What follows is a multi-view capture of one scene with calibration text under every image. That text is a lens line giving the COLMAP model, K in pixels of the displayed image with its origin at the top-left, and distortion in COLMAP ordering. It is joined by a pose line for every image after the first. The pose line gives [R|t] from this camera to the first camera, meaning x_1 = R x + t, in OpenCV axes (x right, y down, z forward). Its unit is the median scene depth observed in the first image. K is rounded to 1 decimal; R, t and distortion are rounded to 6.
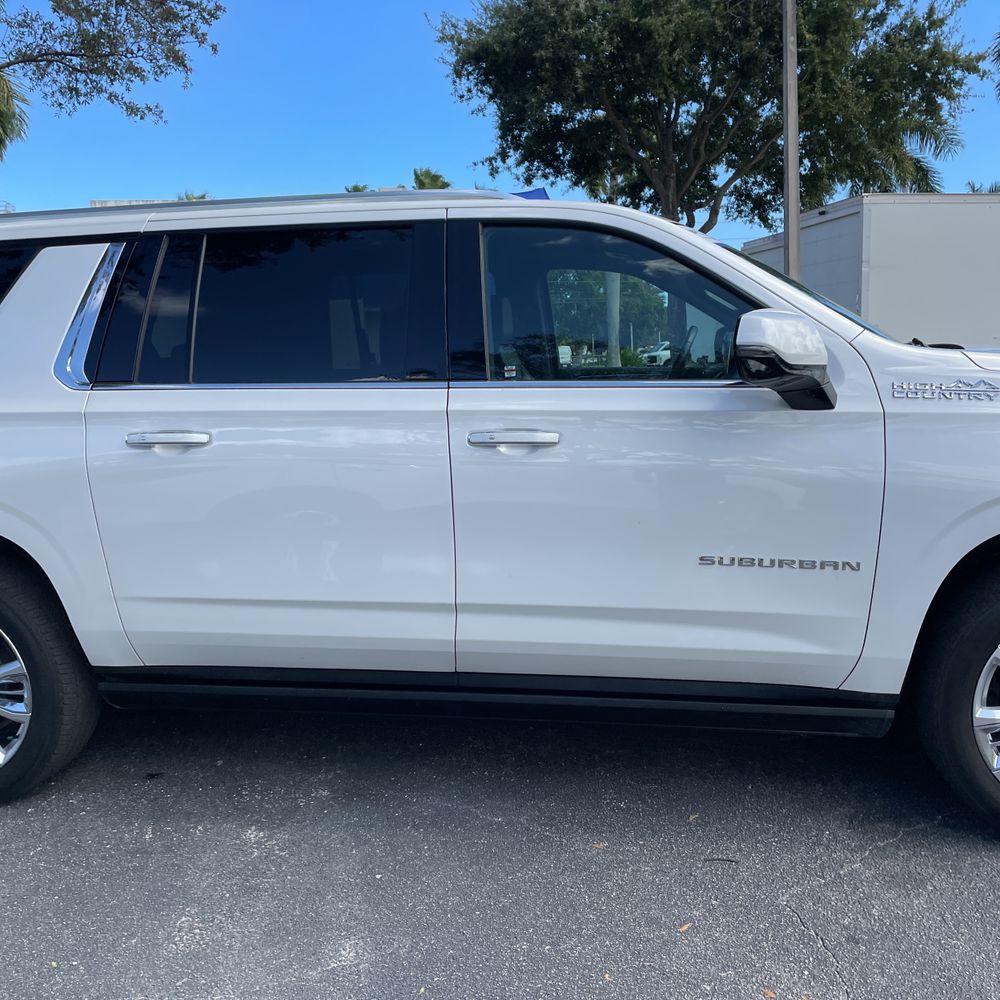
lens RADIAL K [[1002.1, 0, 508.4], [0, 1002.1, 499.1], [0, 0, 1]] dist [0.080066, -0.109041]
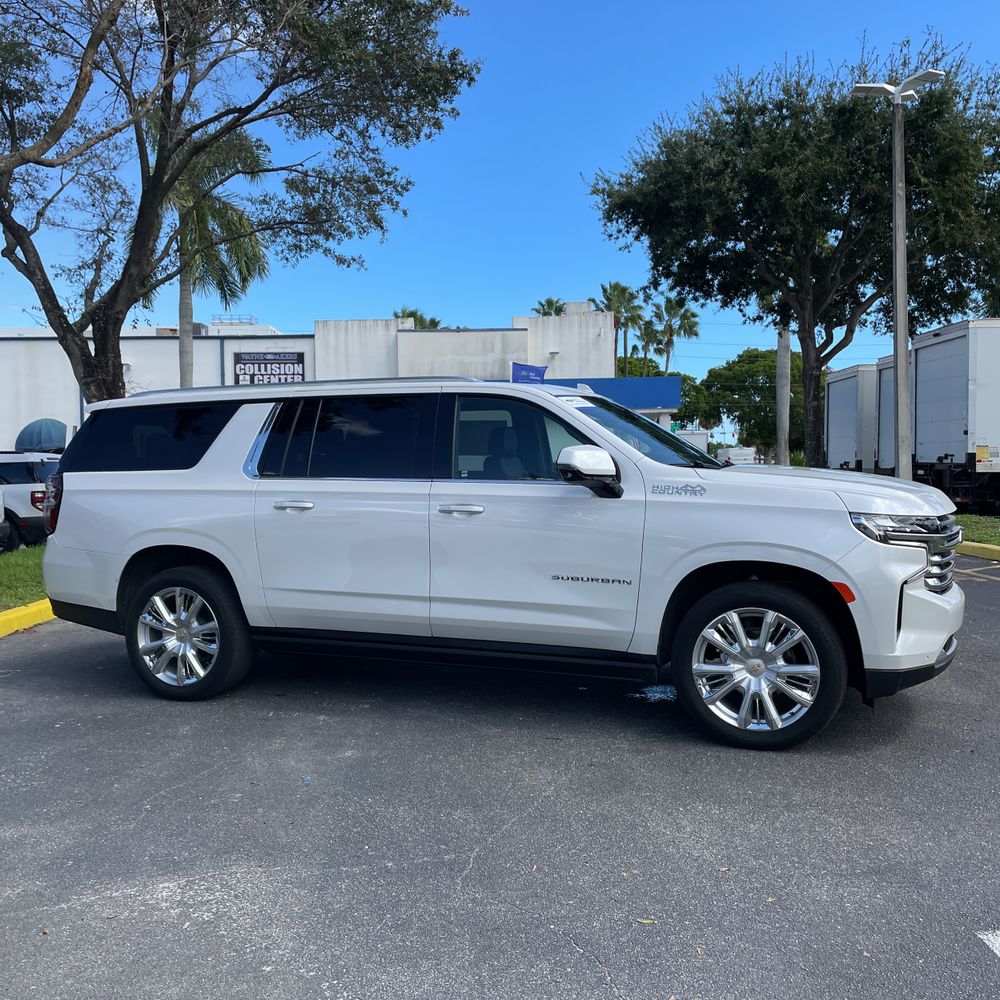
lens RADIAL K [[998.0, 0, 487.9], [0, 998.0, 502.7], [0, 0, 1]] dist [0.090547, -0.116857]
pose [[0.976955, 0.028530, -0.211531, 0.397834], [-0.048248, 0.994894, -0.088647, 0.080958], [0.207922, 0.096810, 0.973343, -0.724776]]
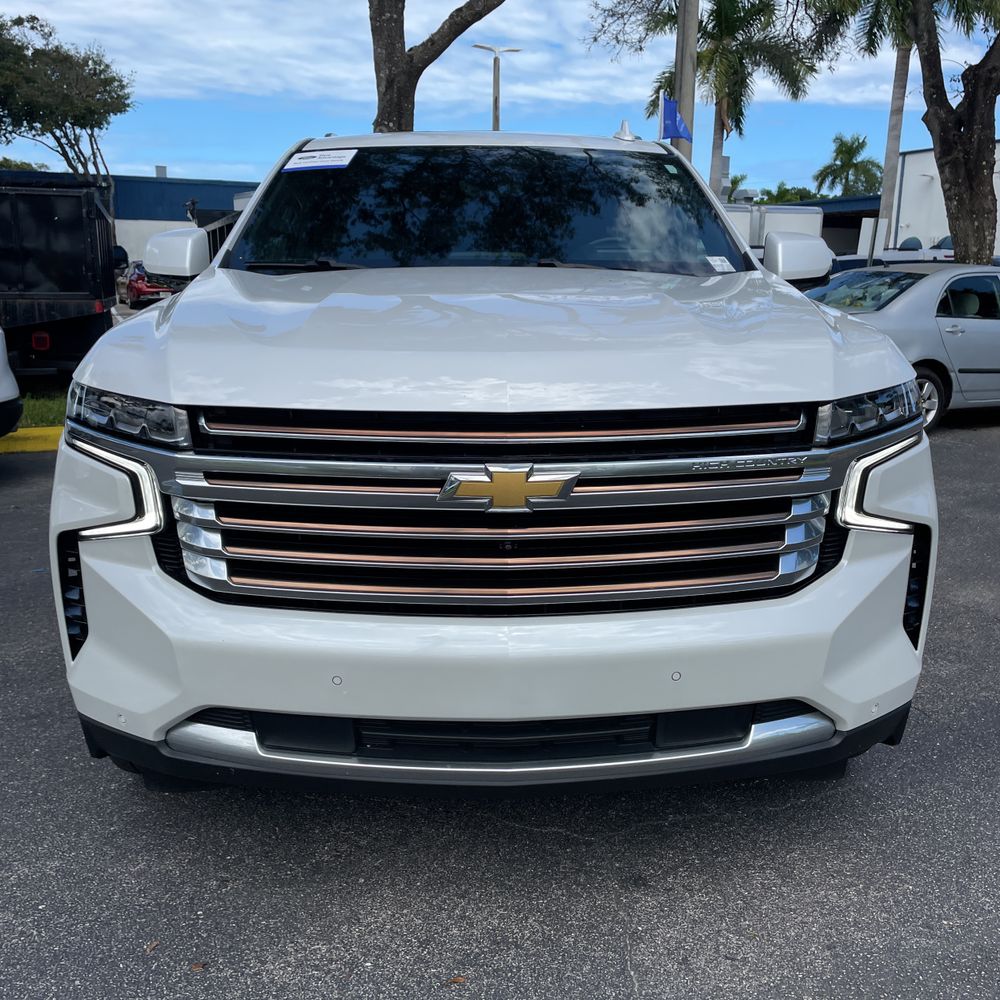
lens RADIAL K [[996.2, 0, 504.0], [0, 996.2, 498.9], [0, 0, 1]] dist [0.093046, -0.128083]
pose [[0.206585, 0.253414, -0.945042, 1.330099], [-0.151480, 0.962515, 0.224986, -0.169694], [0.966632, 0.096677, 0.237228, 0.914111]]
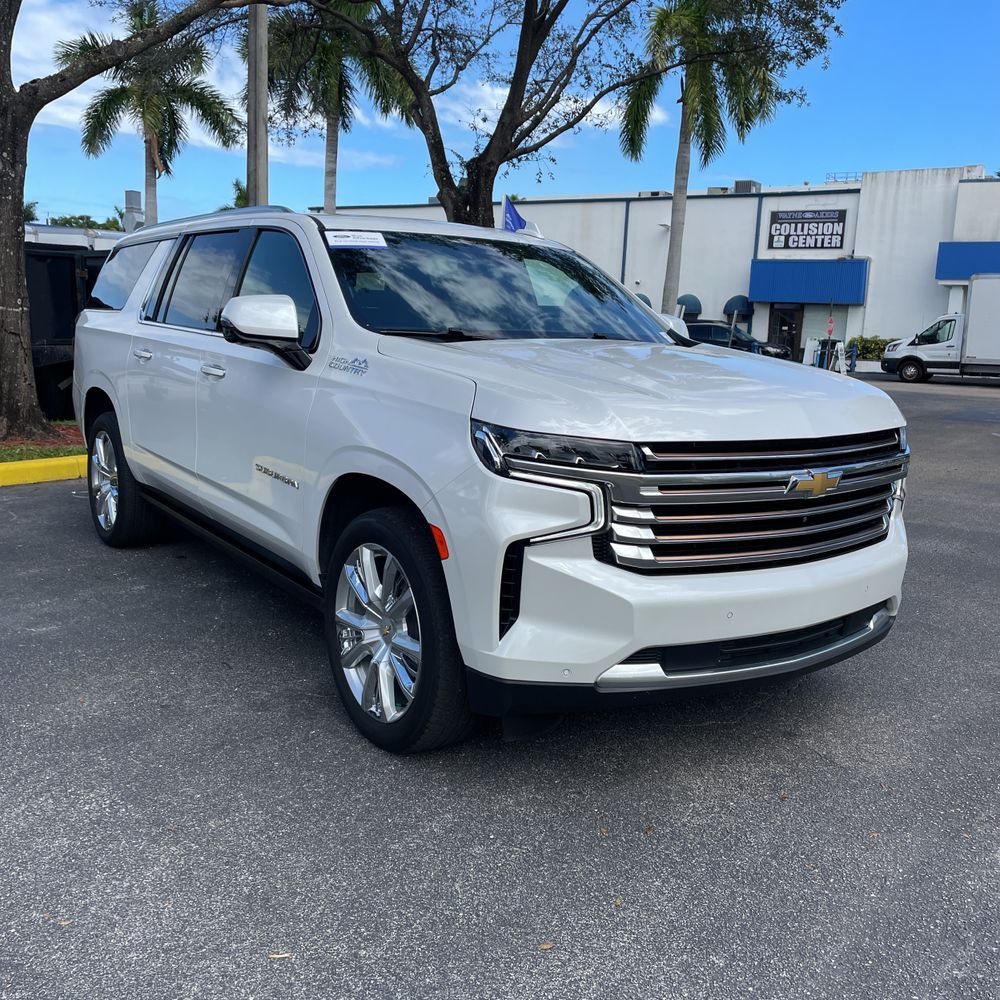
lens RADIAL K [[996.2, 0, 504.0], [0, 996.2, 498.9], [0, 0, 1]] dist [0.093046, -0.128083]
pose [[0.702281, 0.186000, -0.687172, 1.243803], [-0.164286, 0.981554, 0.097783, -0.080046], [0.692684, 0.044222, 0.719884, 0.177172]]
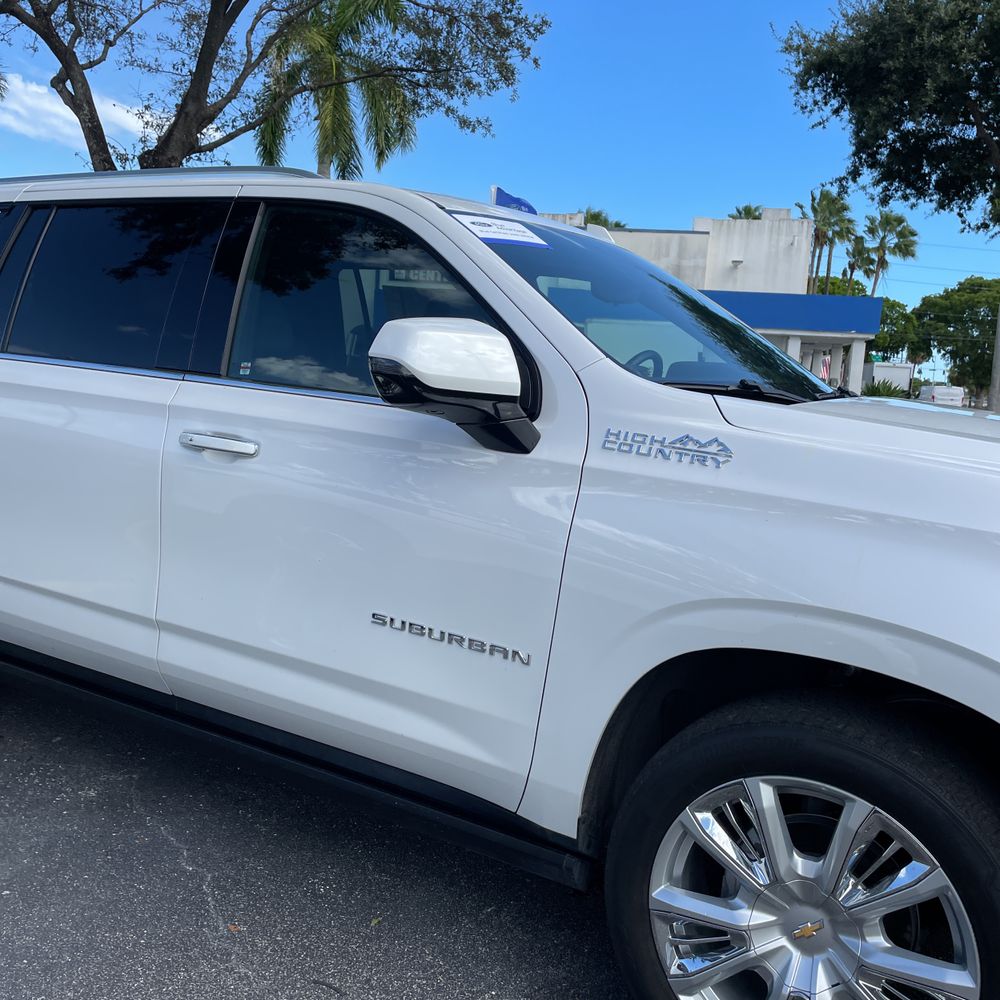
lens RADIAL K [[1009.9, 0, 510.9], [0, 1009.9, 495.1], [0, 0, 1]] dist [0.053005, -0.036572]
pose [[0.926511, 0.136348, -0.350695, 0.491121], [-0.144488, 0.989502, 0.002987, -0.048474], [0.347420, 0.047904, 0.936485, 0.225281]]
